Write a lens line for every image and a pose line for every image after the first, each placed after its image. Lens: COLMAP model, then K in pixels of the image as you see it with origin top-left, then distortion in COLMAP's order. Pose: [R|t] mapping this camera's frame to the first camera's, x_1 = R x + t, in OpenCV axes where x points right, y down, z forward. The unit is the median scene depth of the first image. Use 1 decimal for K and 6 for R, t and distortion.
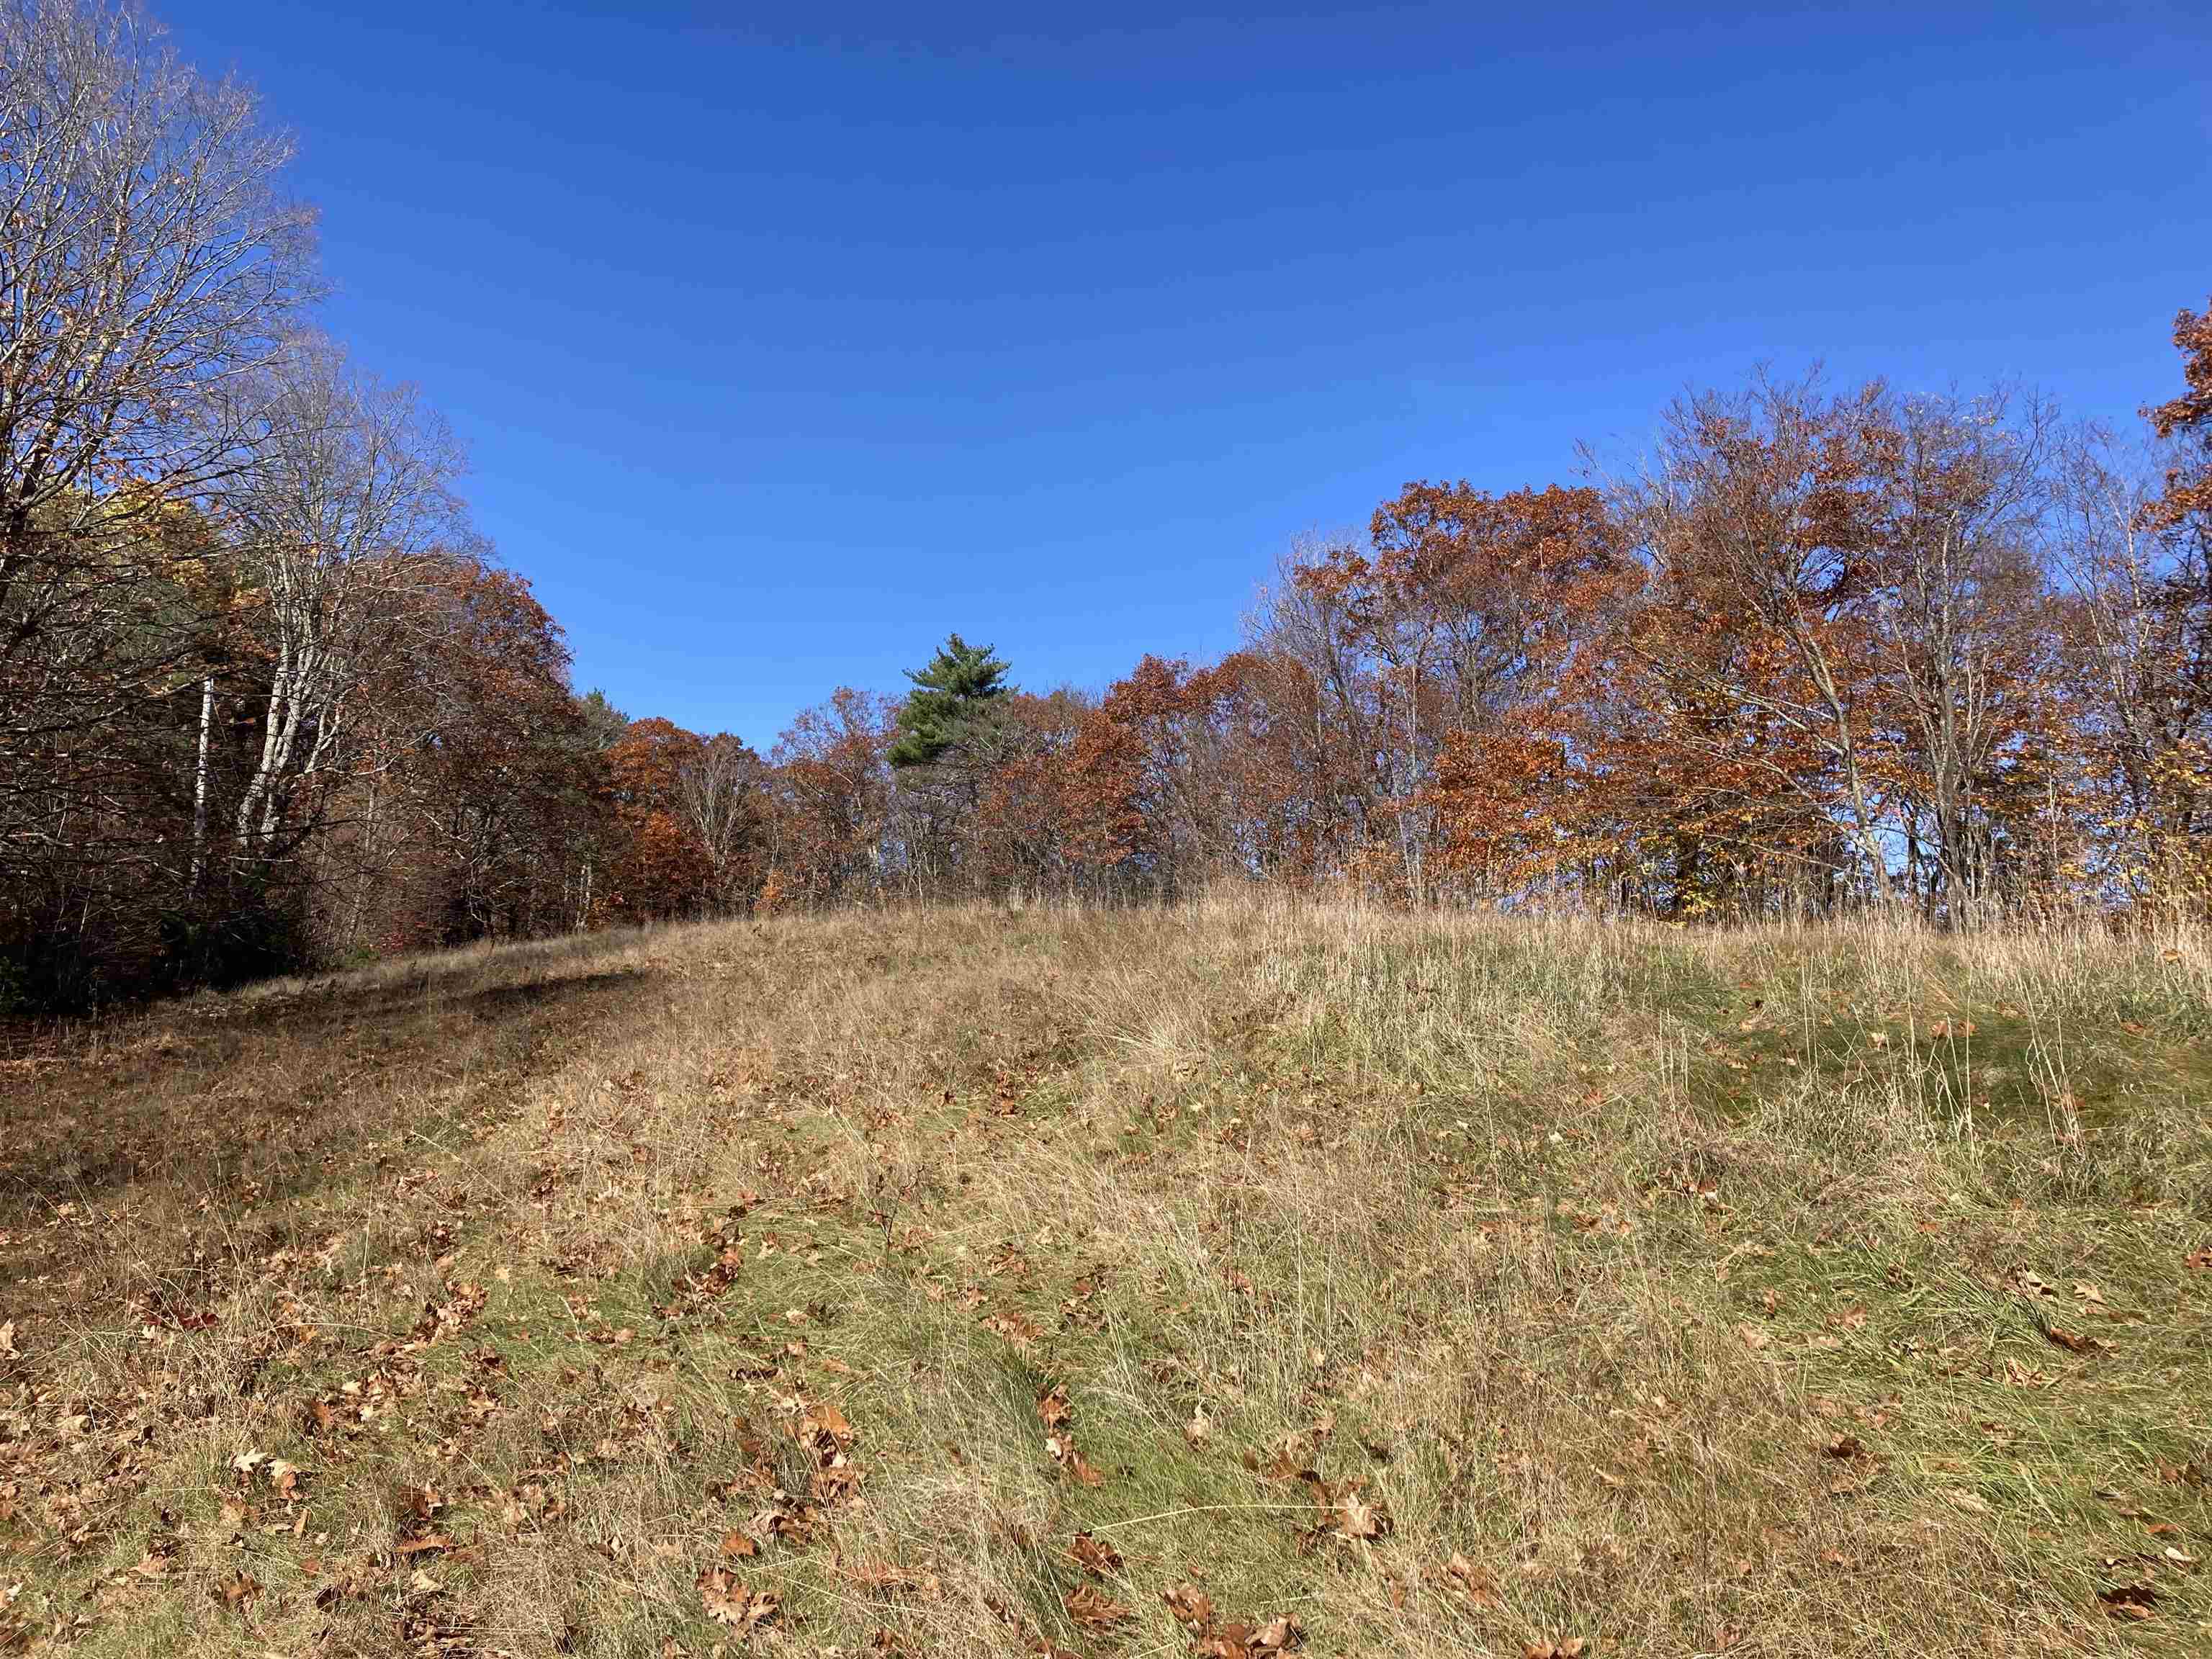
lens RADIAL K [[1795.5, 0, 1106.7], [0, 1795.5, 830.3], [0, 0, 1]] dist [-0.008017, -0.011950]
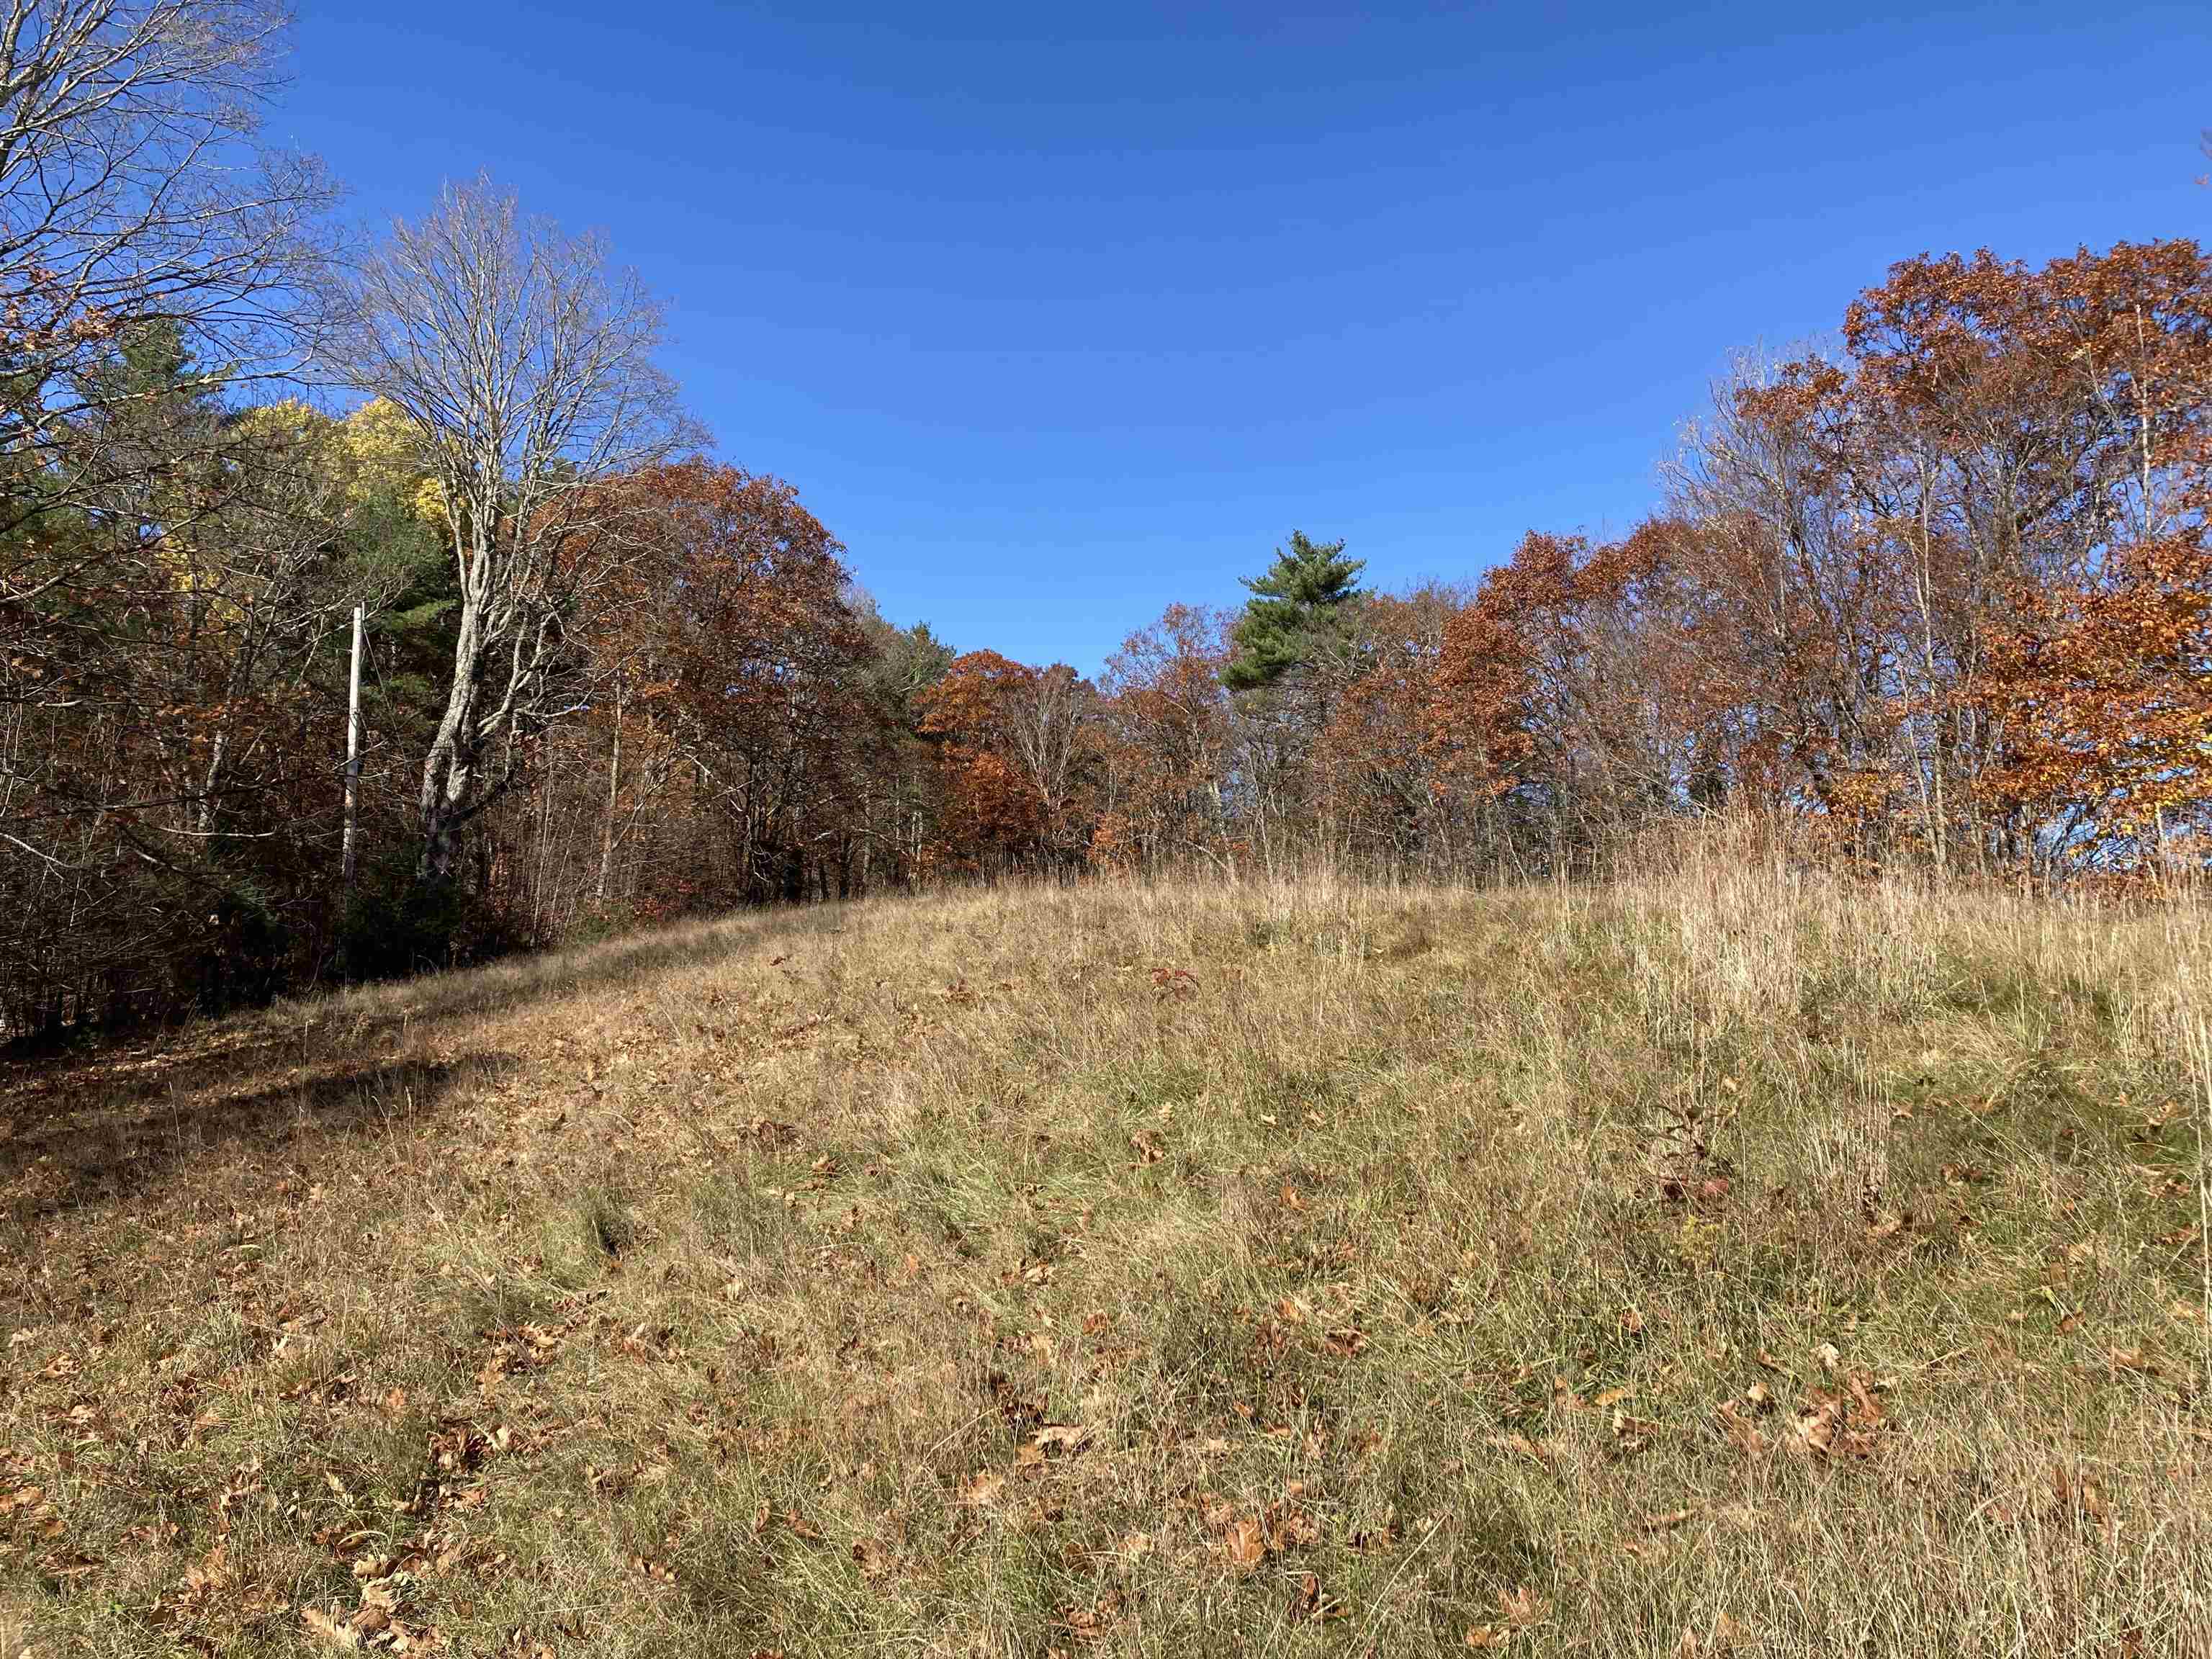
lens RADIAL K [[1795.5, 0, 1099.1], [0, 1795.5, 811.4], [0, 0, 1]] dist [-0.008017, -0.011950]
pose [[0.976736, -0.024423, -0.213048, 0.001514], [0.030112, 0.999270, 0.023499, 0.000273], [0.212319, -0.029367, 0.976759, 0.154618]]
